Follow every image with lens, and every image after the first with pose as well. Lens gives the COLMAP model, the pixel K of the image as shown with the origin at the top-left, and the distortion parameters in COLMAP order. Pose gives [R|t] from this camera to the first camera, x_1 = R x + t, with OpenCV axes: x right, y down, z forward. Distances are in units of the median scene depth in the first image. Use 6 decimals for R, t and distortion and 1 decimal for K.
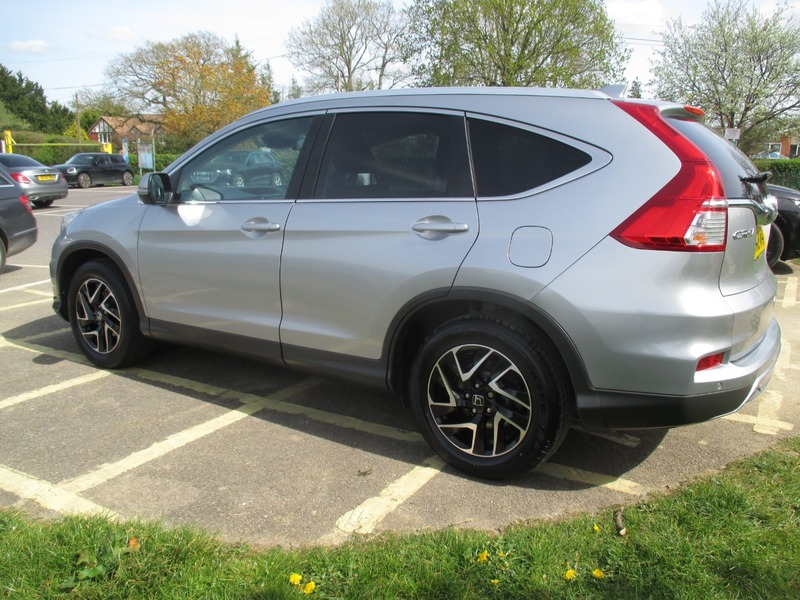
lens RADIAL K [[668.8, 0, 401.8], [0, 668.8, 316.4], [0, 0, 1]] dist [-0.032884, 0.003536]
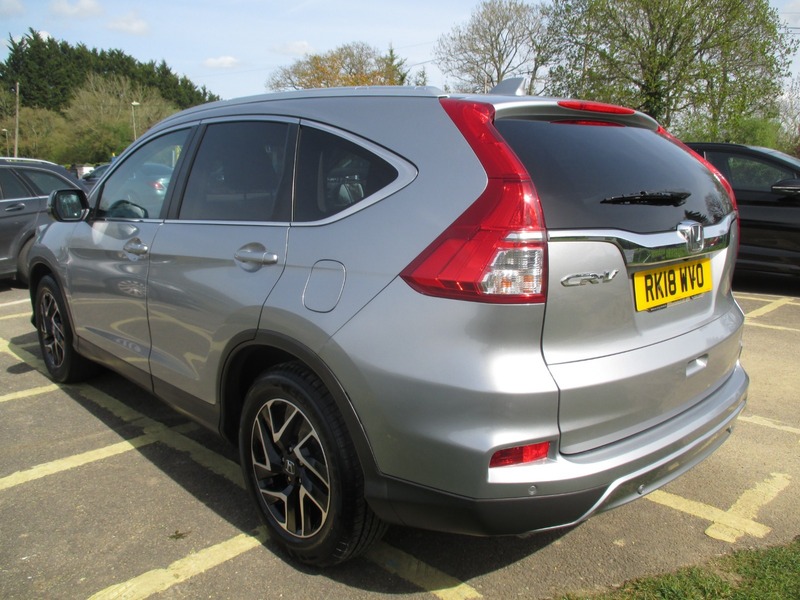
lens RADIAL K [[672.8, 0, 402.3], [0, 672.8, 310.8], [0, 0, 1]] dist [-0.034529, 0.005098]
pose [[0.971890, 0.041760, -0.231700, 0.379578], [-0.045625, 0.998894, -0.011343, -0.055922], [0.230971, 0.021596, 0.972721, 0.194233]]
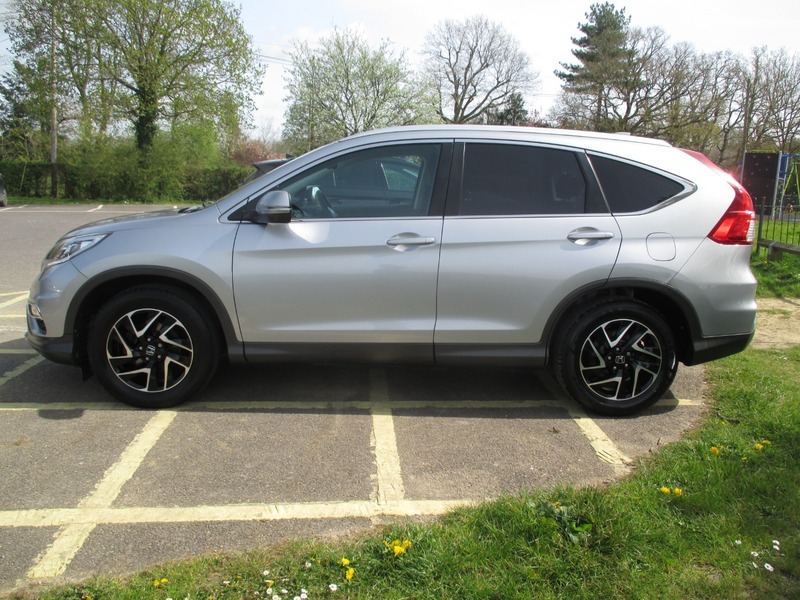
lens RADIAL K [[667.1, 0, 400.3], [0, 667.1, 318.9], [0, 0, 1]] dist [-0.029820, 0.002102]
pose [[0.818889, -0.105846, 0.564107, -0.898531], [0.108415, 0.993681, 0.029067, -0.041459], [-0.563619, 0.037355, 0.825190, 0.103959]]
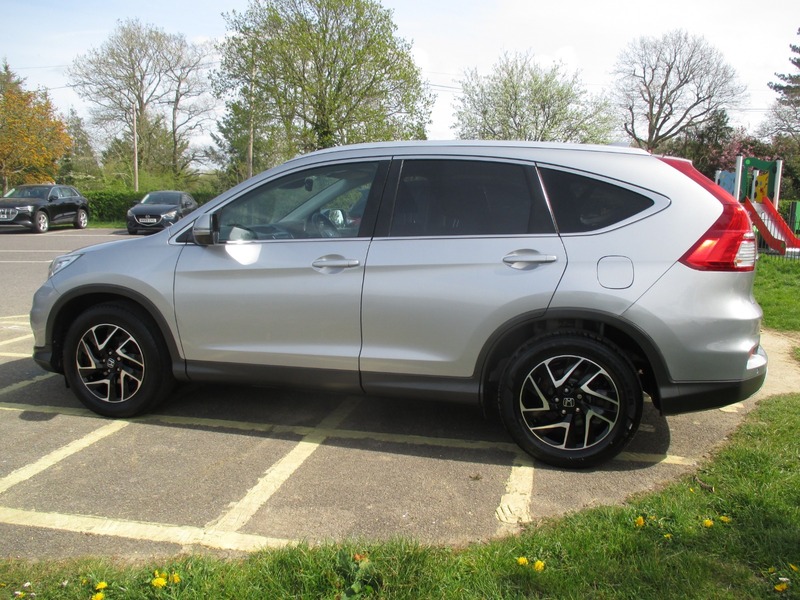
lens RADIAL K [[668.8, 0, 401.8], [0, 668.8, 316.4], [0, 0, 1]] dist [-0.032884, 0.003536]
pose [[0.950480, -0.053370, 0.306169, -0.459653], [0.068574, 0.996879, -0.039111, -0.000970], [-0.303126, 0.058170, 0.951174, -0.043292]]
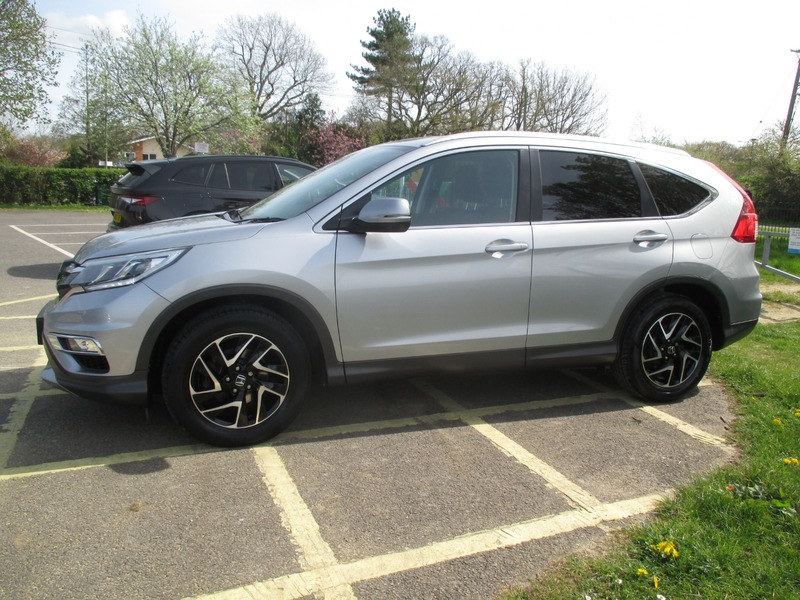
lens RADIAL K [[668.8, 0, 401.8], [0, 668.8, 316.4], [0, 0, 1]] dist [-0.032884, 0.003536]
pose [[0.594301, -0.148717, 0.790373, -1.256365], [0.155468, 0.985461, 0.068525, -0.129699], [-0.789073, 0.082153, 0.608782, 0.491282]]
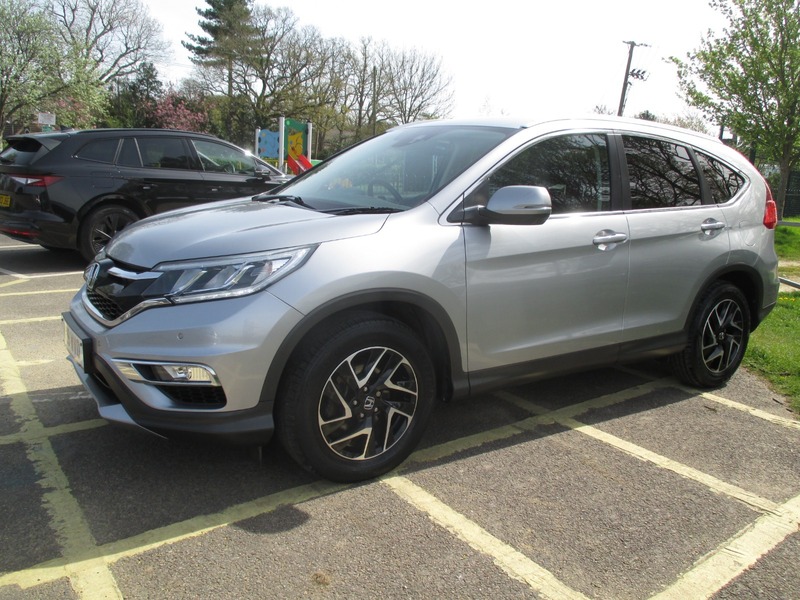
lens RADIAL K [[668.8, 0, 401.8], [0, 668.8, 316.4], [0, 0, 1]] dist [-0.032884, 0.003536]
pose [[0.381473, -0.194000, 0.903793, -1.350969], [0.167729, 0.976026, 0.138710, -0.223431], [-0.909035, 0.098678, 0.404867, 0.923674]]
